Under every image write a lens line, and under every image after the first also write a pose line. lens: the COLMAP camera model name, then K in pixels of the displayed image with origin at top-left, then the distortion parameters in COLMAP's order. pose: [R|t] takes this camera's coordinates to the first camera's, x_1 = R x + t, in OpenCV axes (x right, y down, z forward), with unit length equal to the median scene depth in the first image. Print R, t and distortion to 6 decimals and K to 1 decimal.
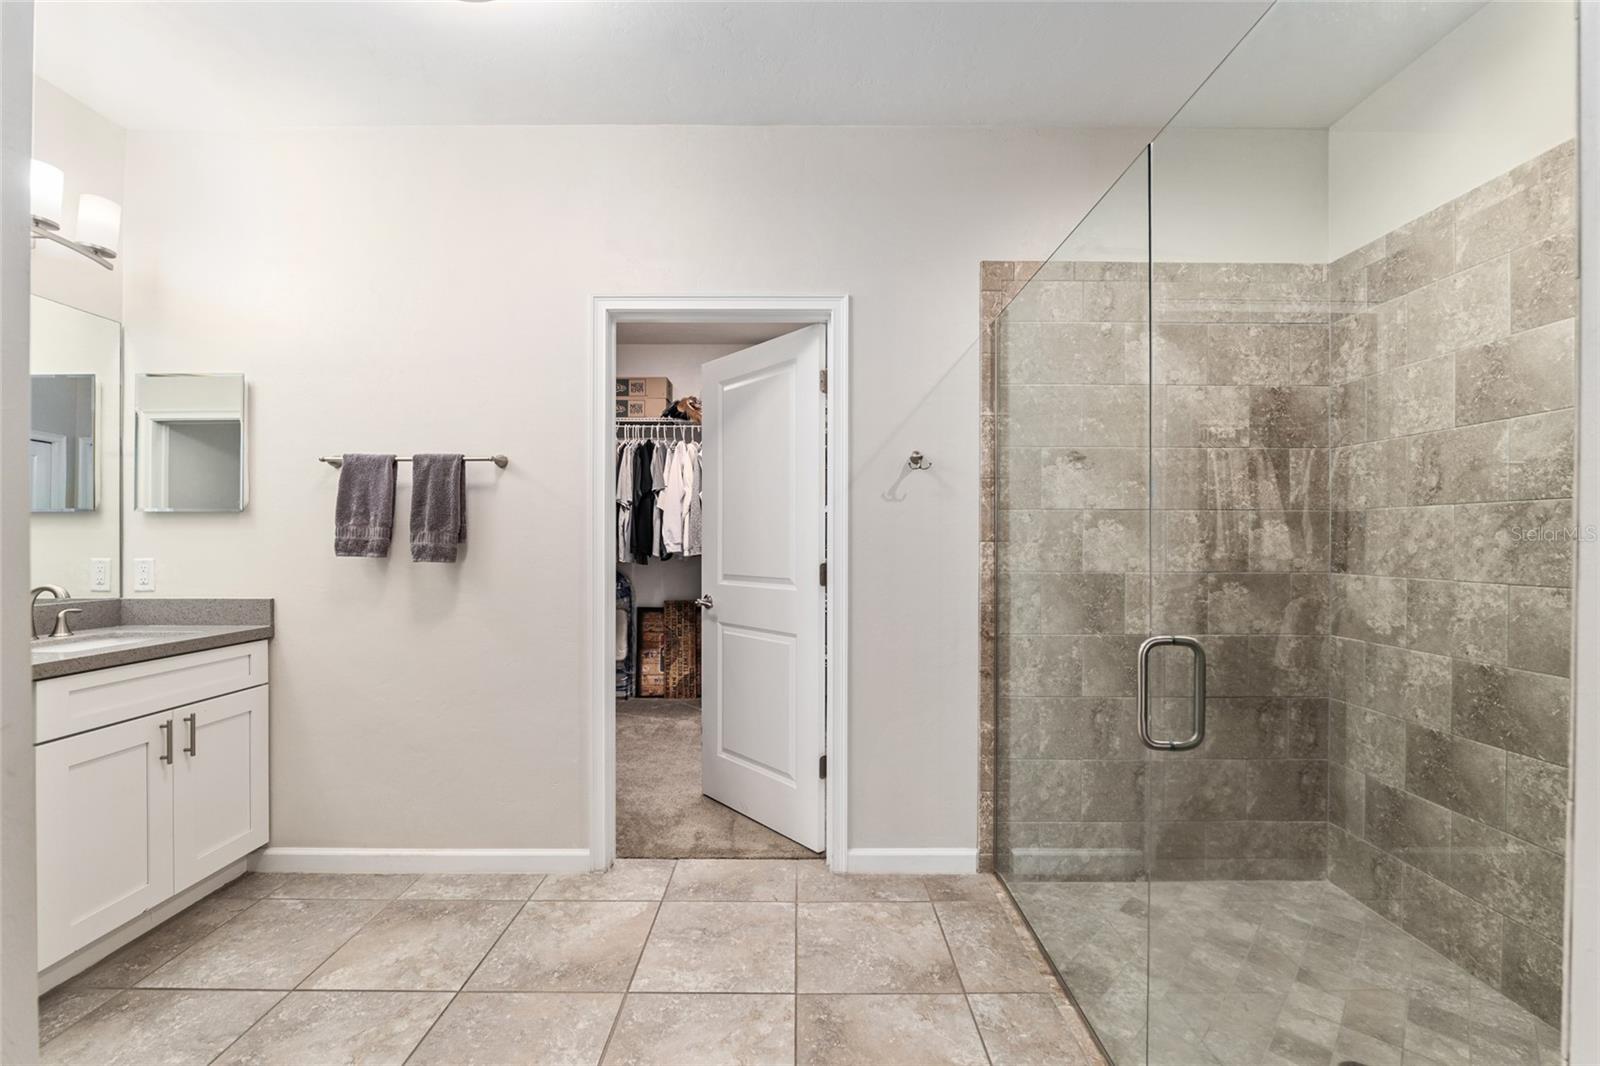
lens RADIAL K [[673.3, 0, 795.6], [0, 673.3, 538.3], [0, 0, 1]] dist [-0.008251, 0.000245]
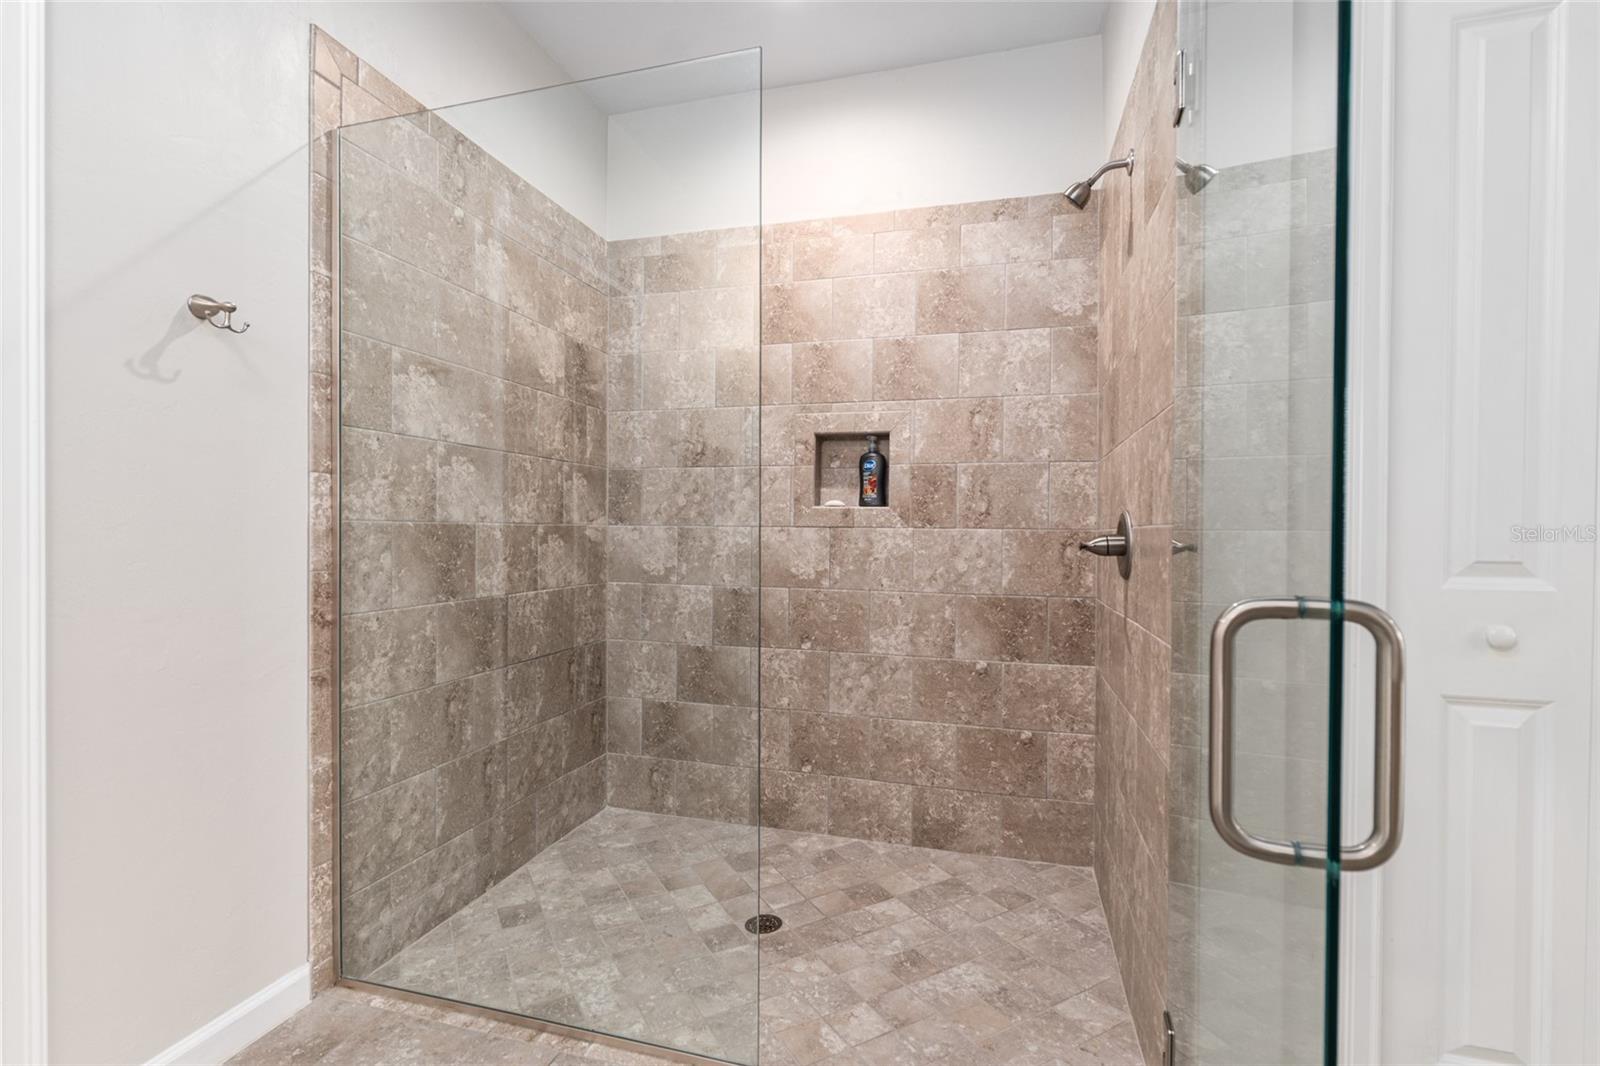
lens RADIAL K [[724.9, 0, 800.0], [0, 724.9, 533.0], [0, 0, 1]] dist [0.002131, 0.000225]
pose [[0.260020, -0.002858, 0.965599, -0.264867], [-0.008248, 0.999953, 0.005181, 0.055587], [-0.965568, -0.009312, 0.259984, 0.389059]]
